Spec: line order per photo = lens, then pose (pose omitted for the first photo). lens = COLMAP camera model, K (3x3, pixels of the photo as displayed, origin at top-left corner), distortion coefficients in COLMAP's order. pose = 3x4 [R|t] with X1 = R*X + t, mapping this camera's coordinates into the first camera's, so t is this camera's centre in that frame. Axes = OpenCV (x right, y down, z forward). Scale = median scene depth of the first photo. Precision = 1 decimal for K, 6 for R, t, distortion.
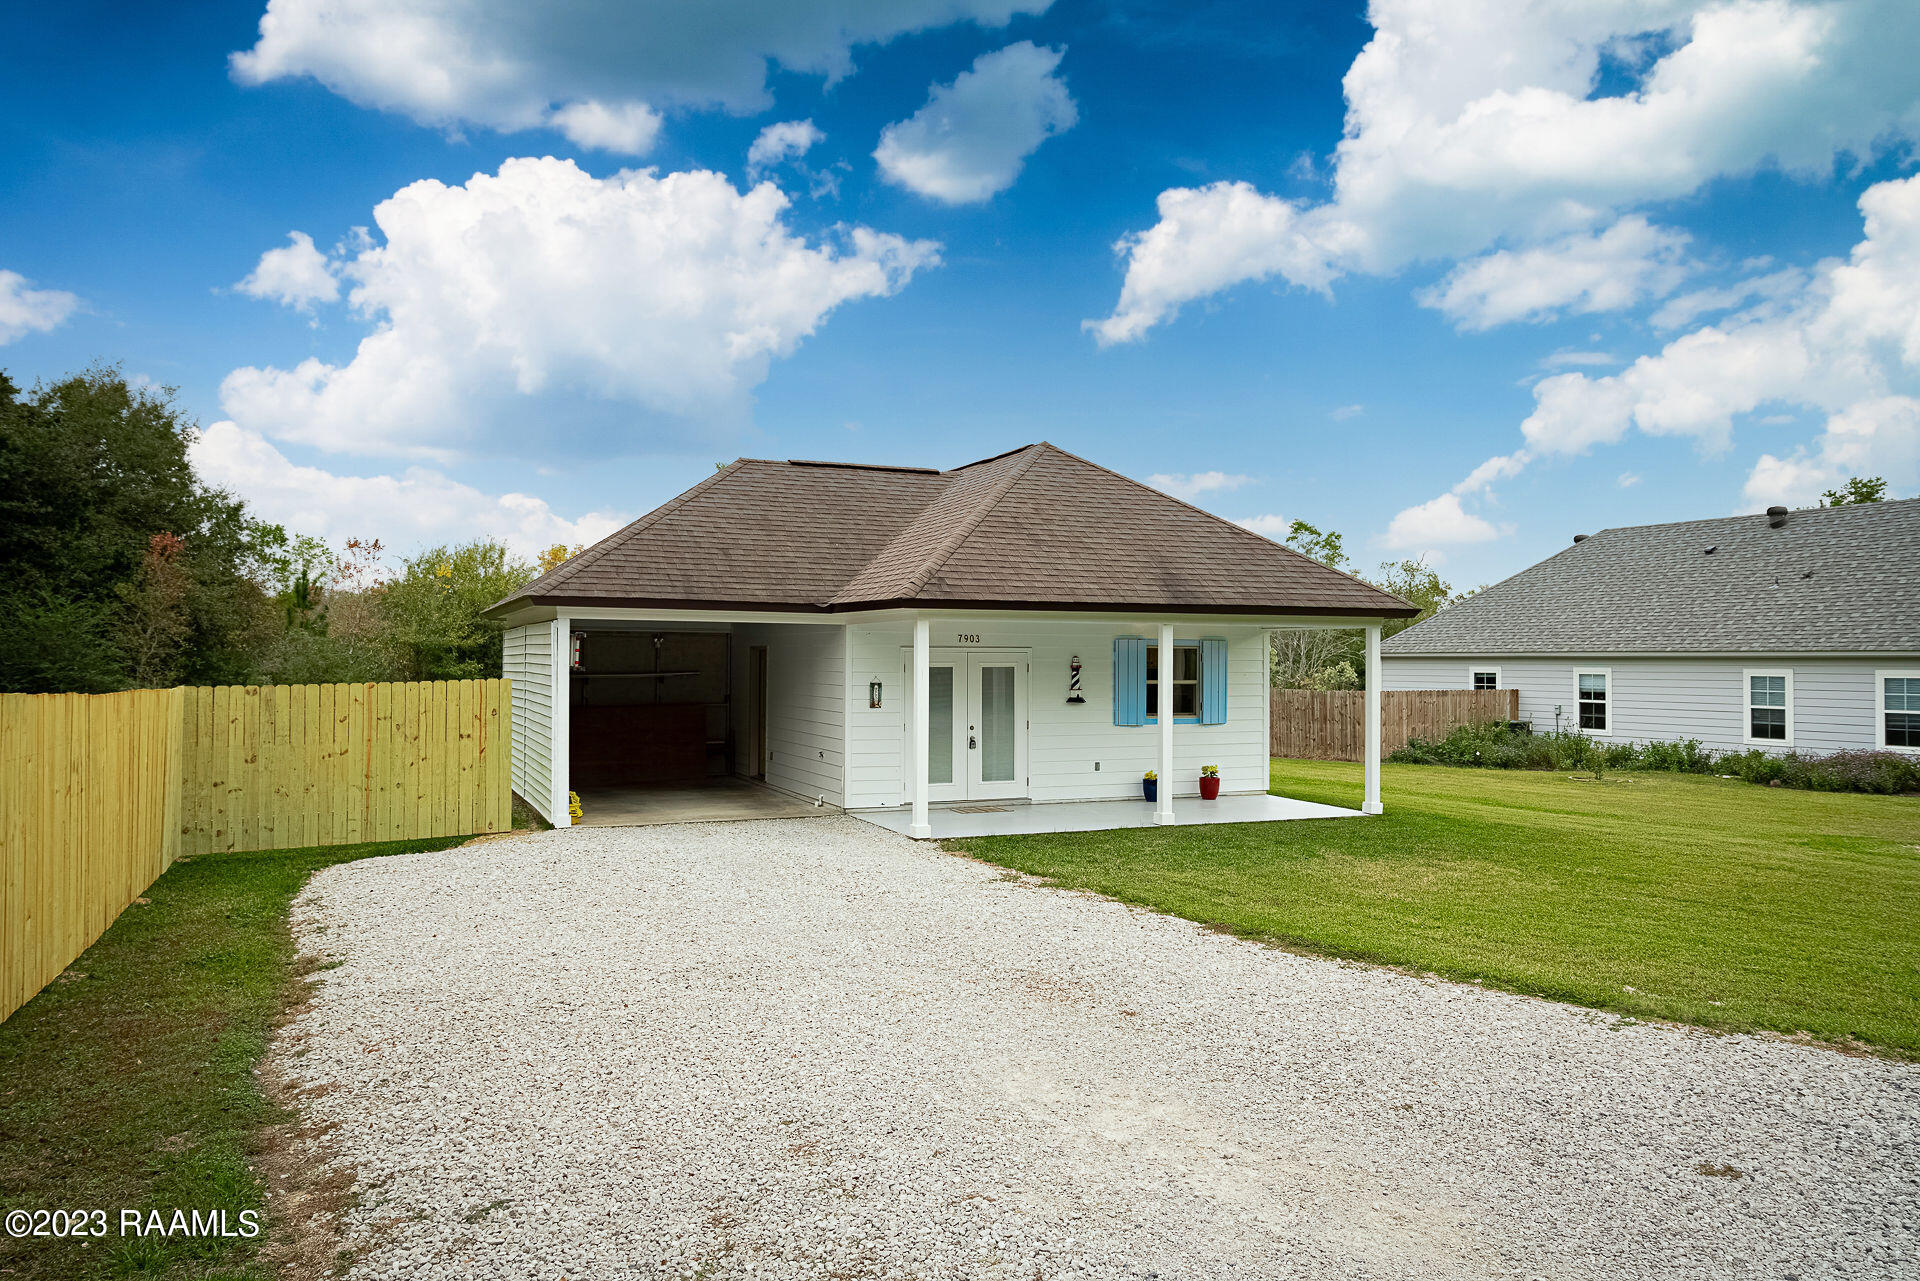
lens RADIAL K [[1304.0, 0, 960.1], [0, 1304.0, 623.6], [0, 0, 1]] dist [0.001039, 0.009210]
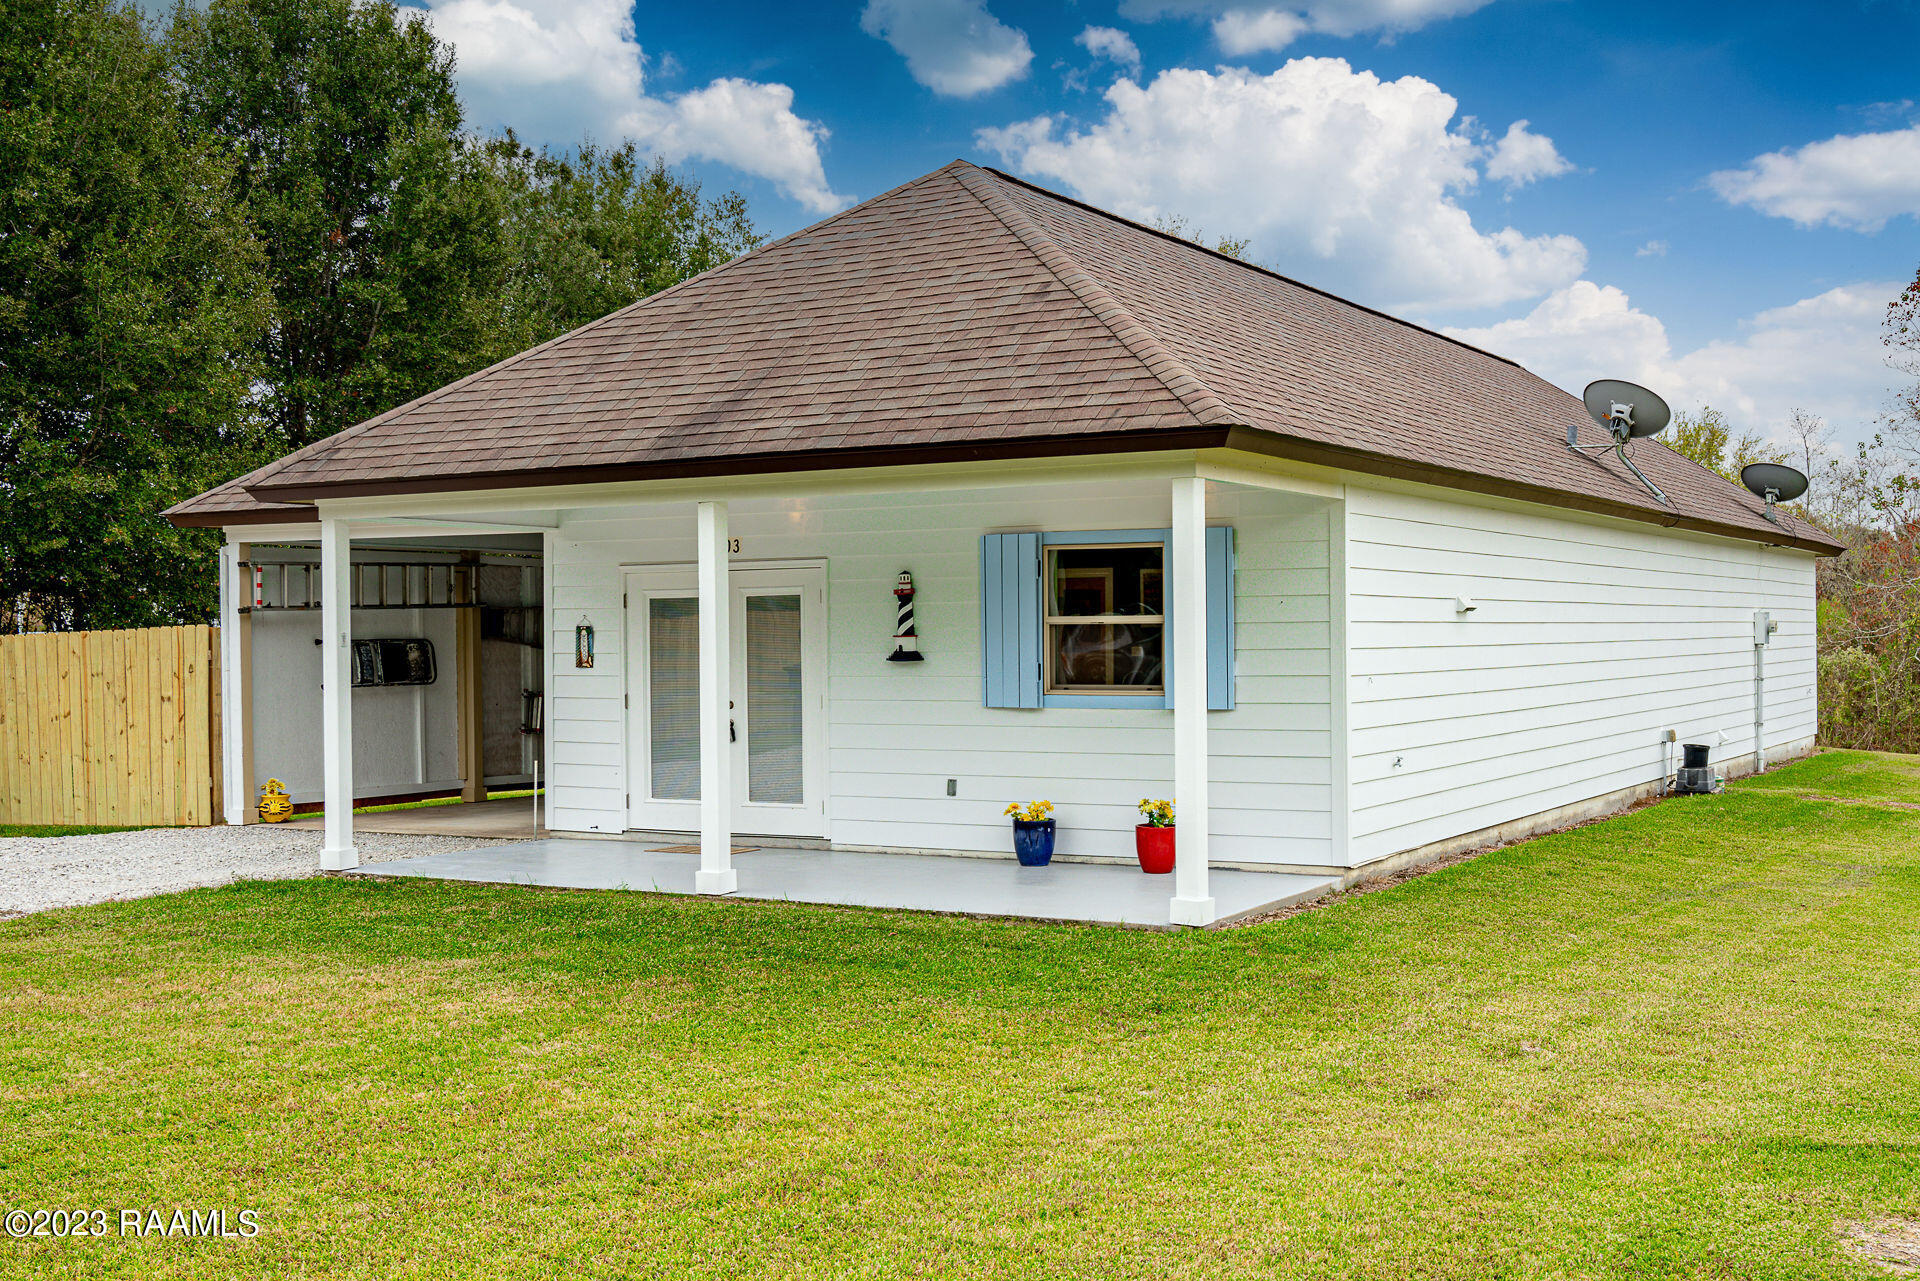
lens RADIAL K [[2159.8, 0, 963.7], [0, 2159.8, 646.1], [0, 0, 1]] dist [0.051030, 0.000000]
pose [[0.592219, -0.006767, -0.805749, 0.846672], [0.034172, 0.999276, 0.016724, 0.043878], [0.805052, -0.037439, 0.592021, 0.548363]]
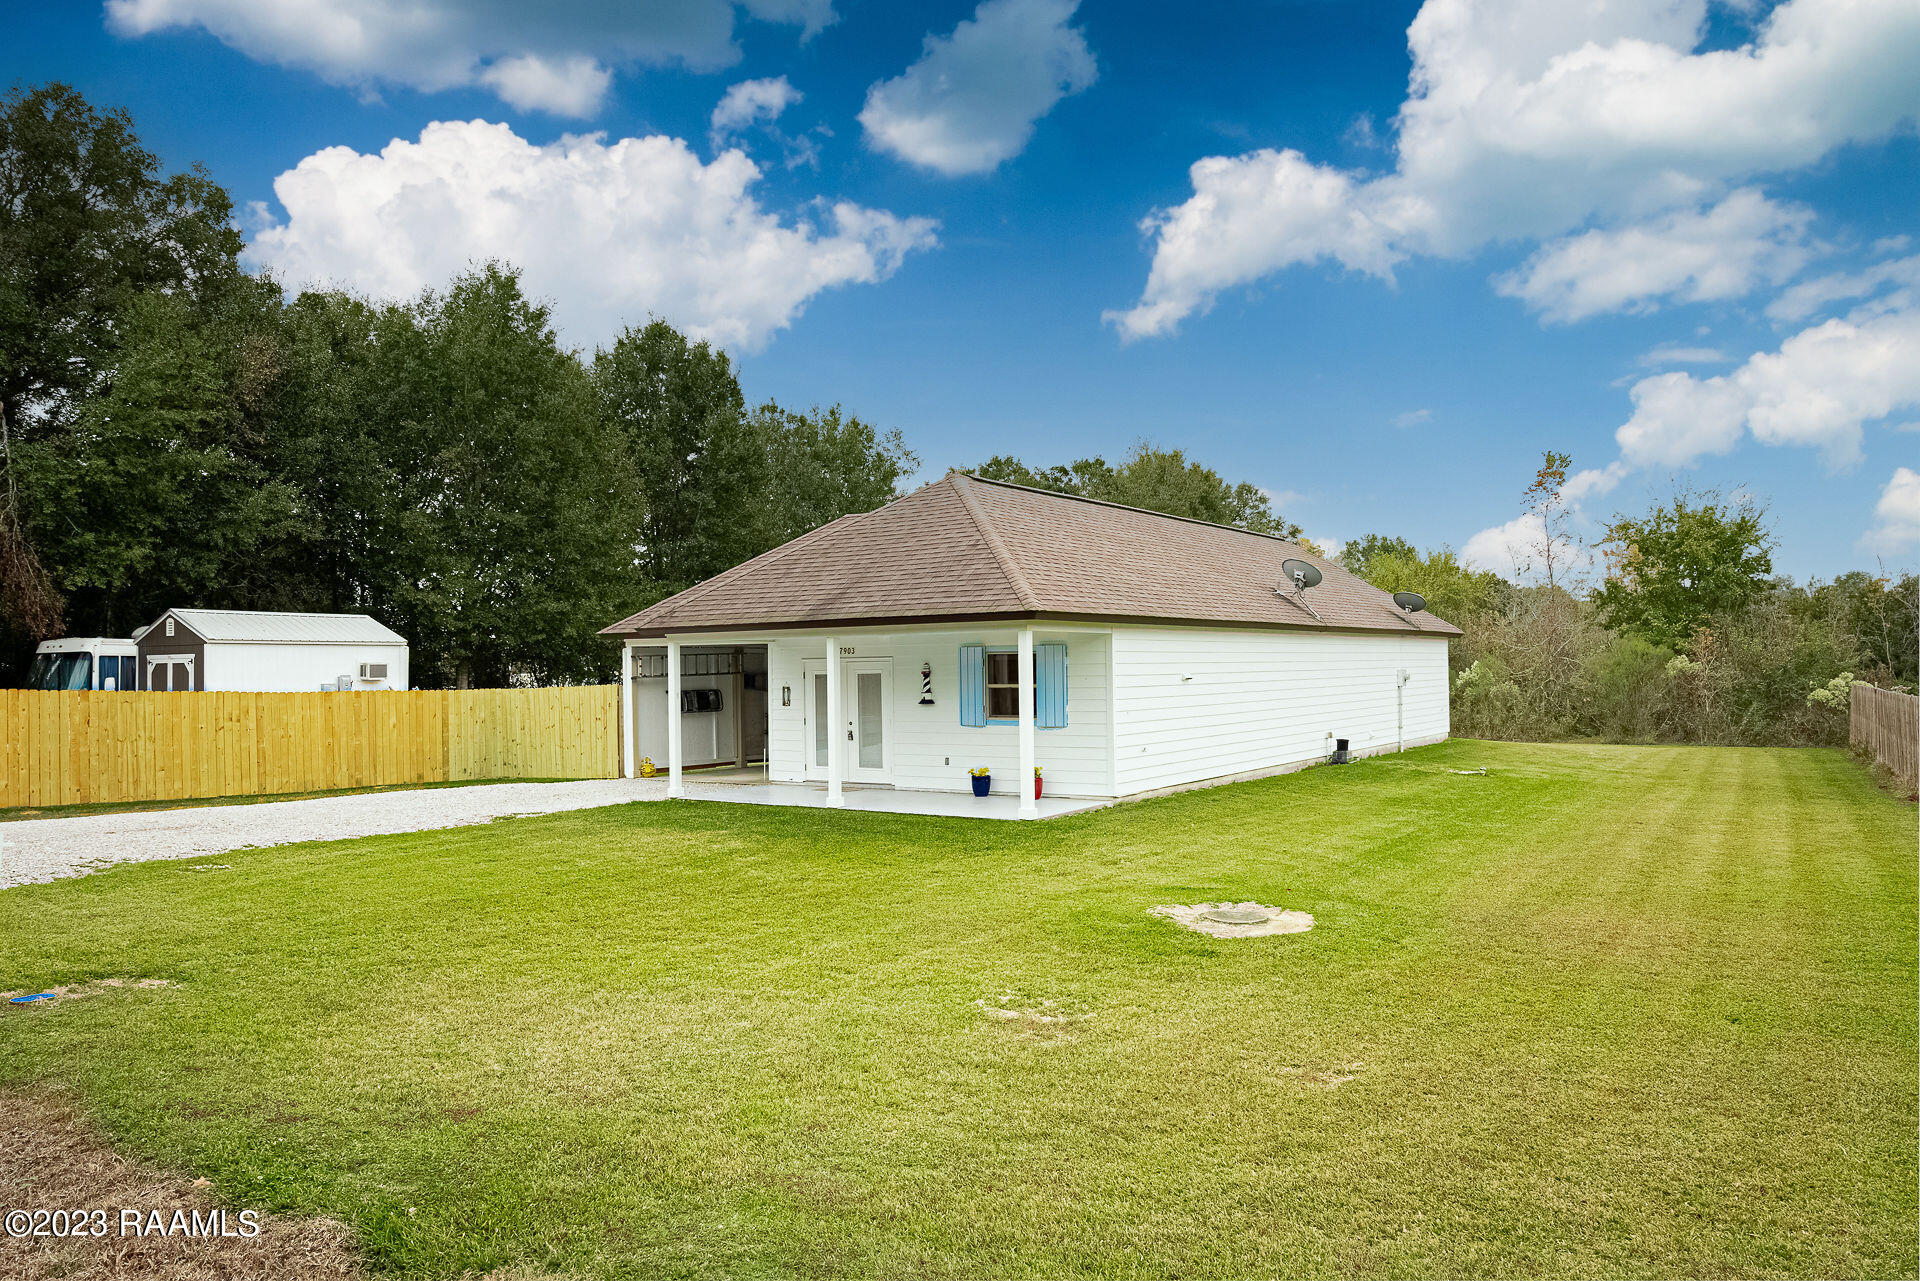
lens RADIAL K [[1336.7, 0, 958.1], [0, 1336.7, 639.7], [0, 0, 1]] dist [-0.009190, -0.002337]
pose [[0.528197, -0.030088, -0.848589, 1.171101], [0.039679, 0.999155, -0.010729, 0.019433], [0.848194, -0.028005, 0.528945, 0.436569]]
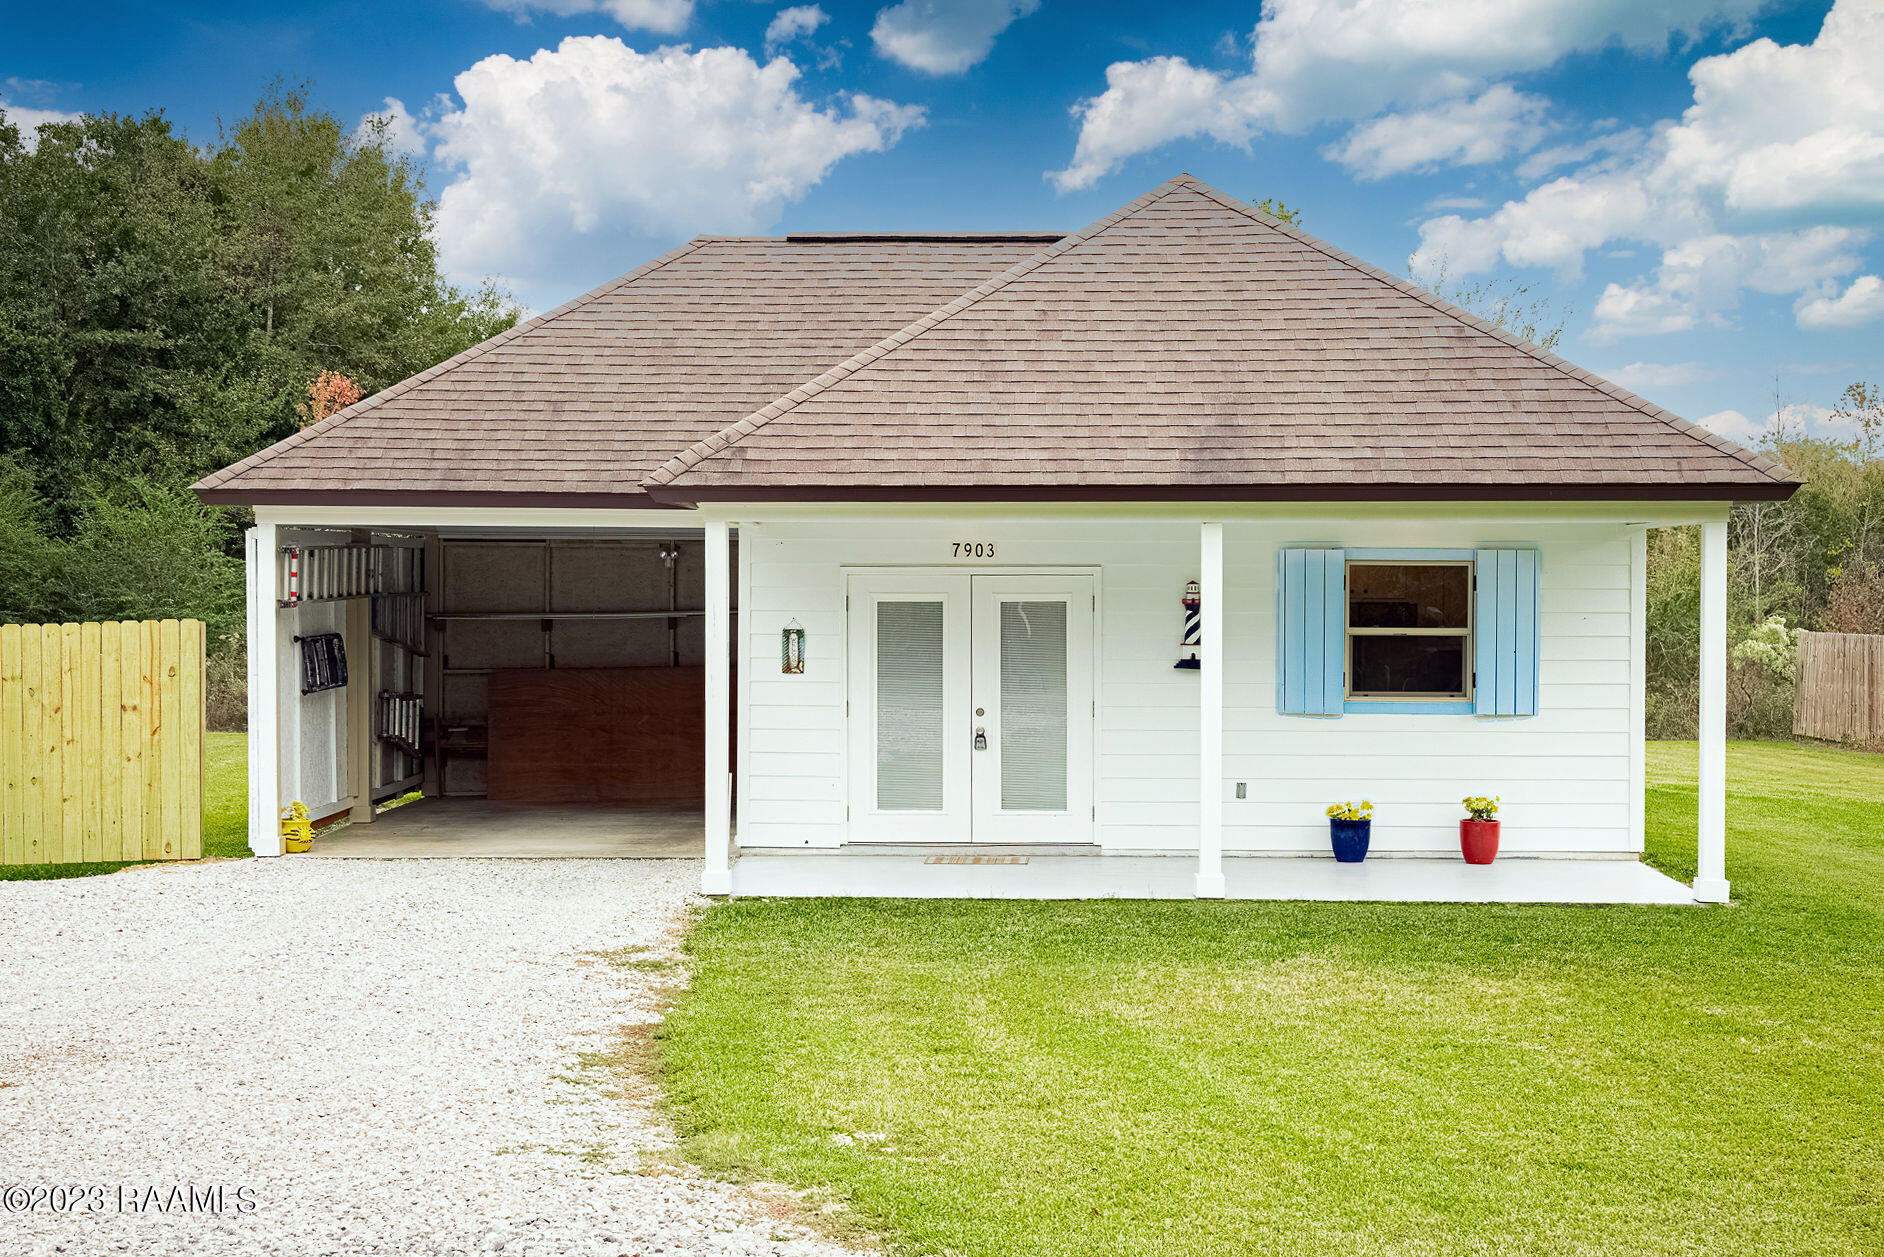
lens RADIAL K [[2758.4, 0, 938.3], [0, 2758.4, 642.5], [0, 0, 1]] dist [0.080772, 0.000000]
pose [[0.905047, 0.007001, -0.425253, 0.505939], [0.013455, 0.998893, 0.045082, -0.002495], [0.425098, -0.046523, 0.903951, -0.063907]]
